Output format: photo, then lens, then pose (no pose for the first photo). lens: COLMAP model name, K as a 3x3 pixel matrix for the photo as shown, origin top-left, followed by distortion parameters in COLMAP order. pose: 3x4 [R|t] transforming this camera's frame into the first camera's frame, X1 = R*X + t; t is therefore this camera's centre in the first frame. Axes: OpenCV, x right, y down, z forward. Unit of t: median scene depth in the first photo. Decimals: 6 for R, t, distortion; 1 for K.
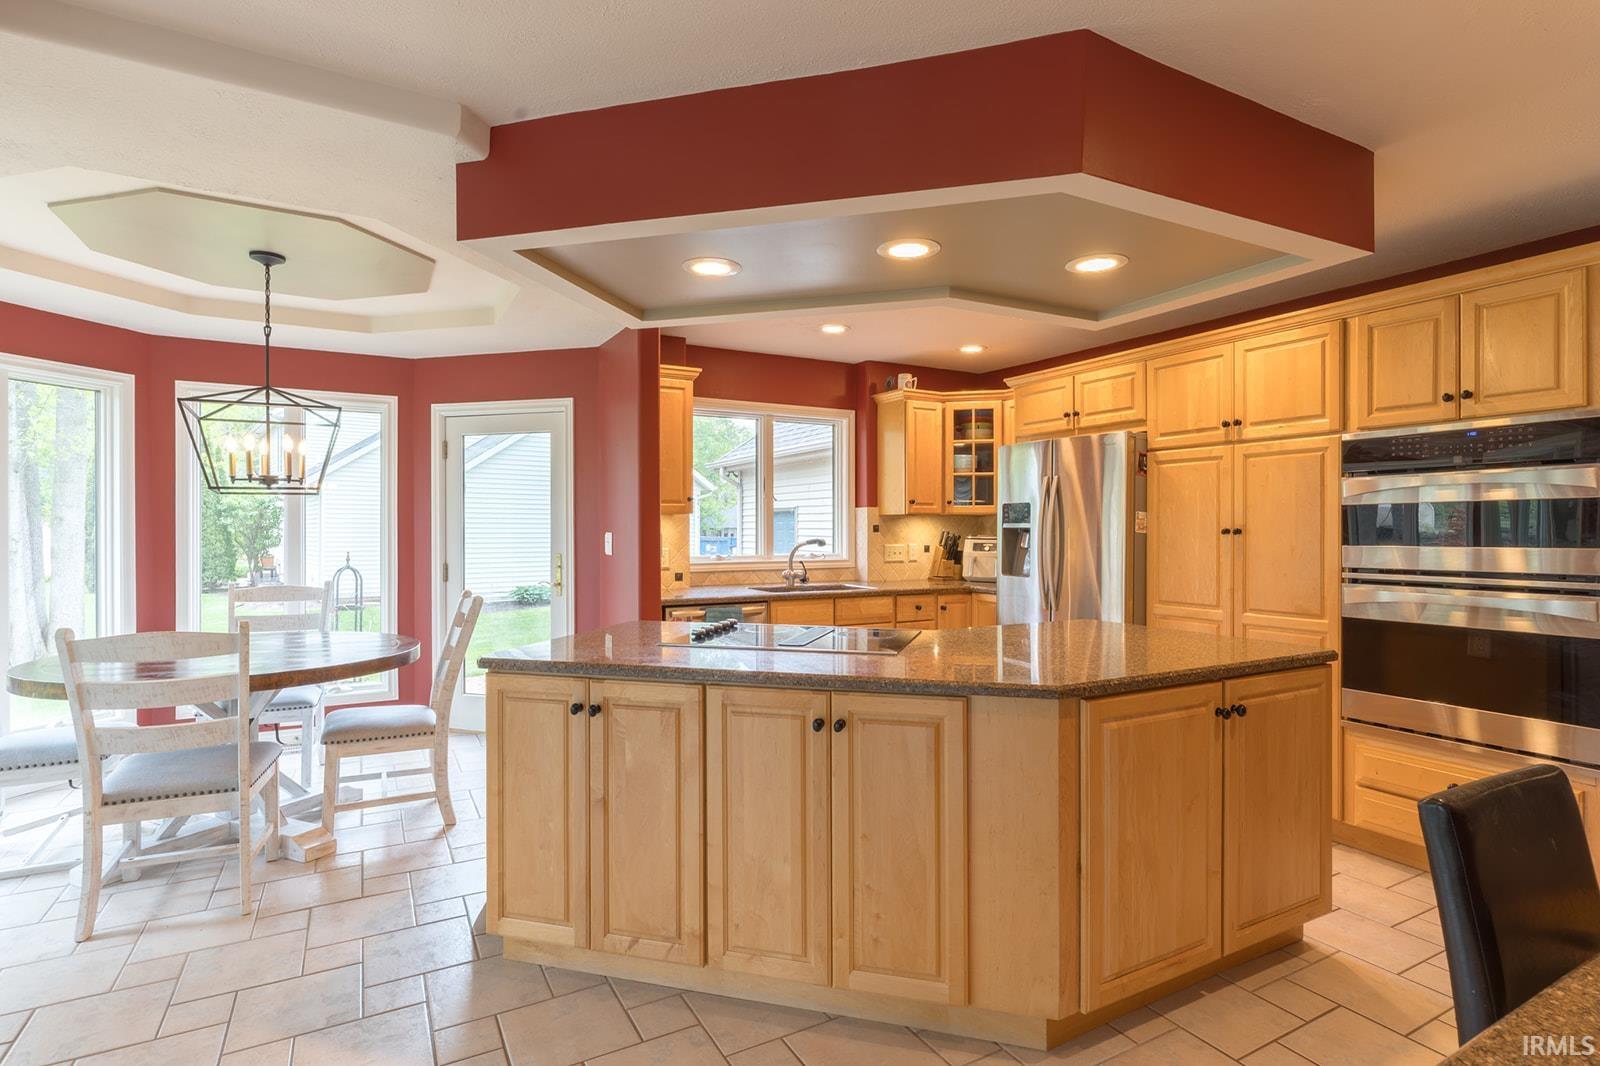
lens RADIAL K [[789.8, 0, 800.0], [0, 789.8, 533.0], [0, 0, 1]] dist [0.000705, 0.000009]
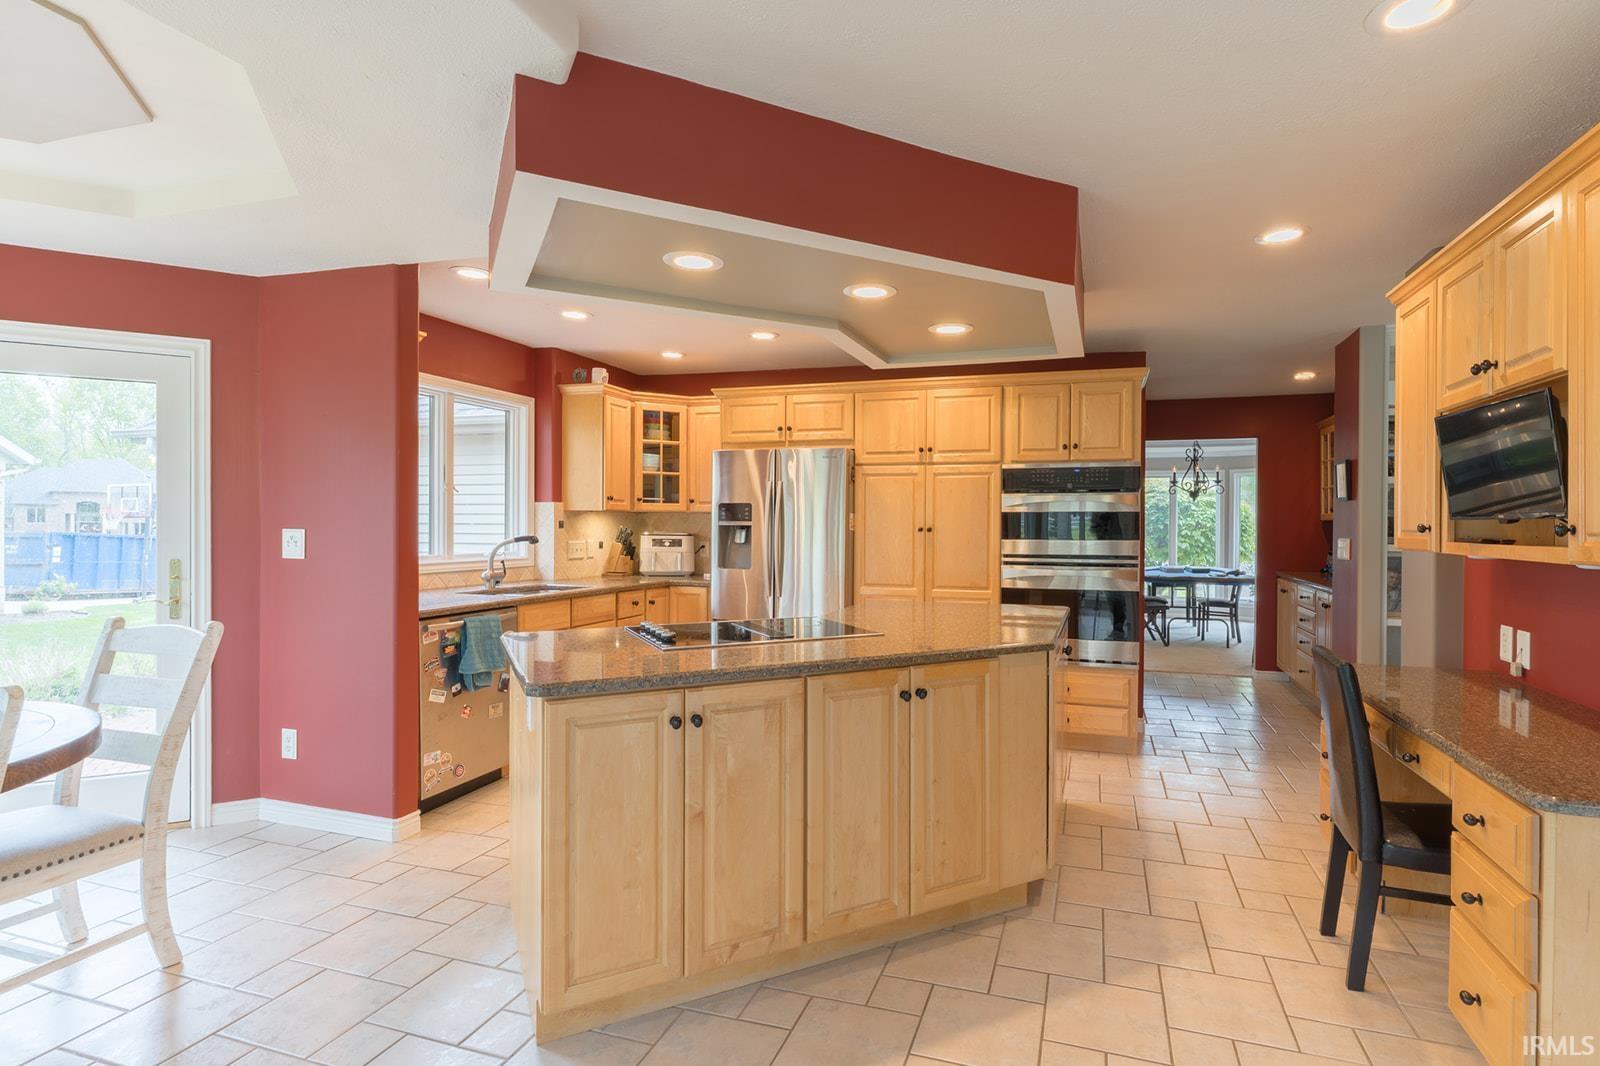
lens RADIAL K [[795.2, 0, 810.2], [0, 795.2, 527.2], [0, 0, 1]] dist [0.002433, 0.000788]
pose [[0.729647, 0.002622, 0.683819, -0.400936], [-0.002938, 0.999995, -0.000699, -0.003208], [-0.683818, -0.001499, 0.729651, 0.105342]]
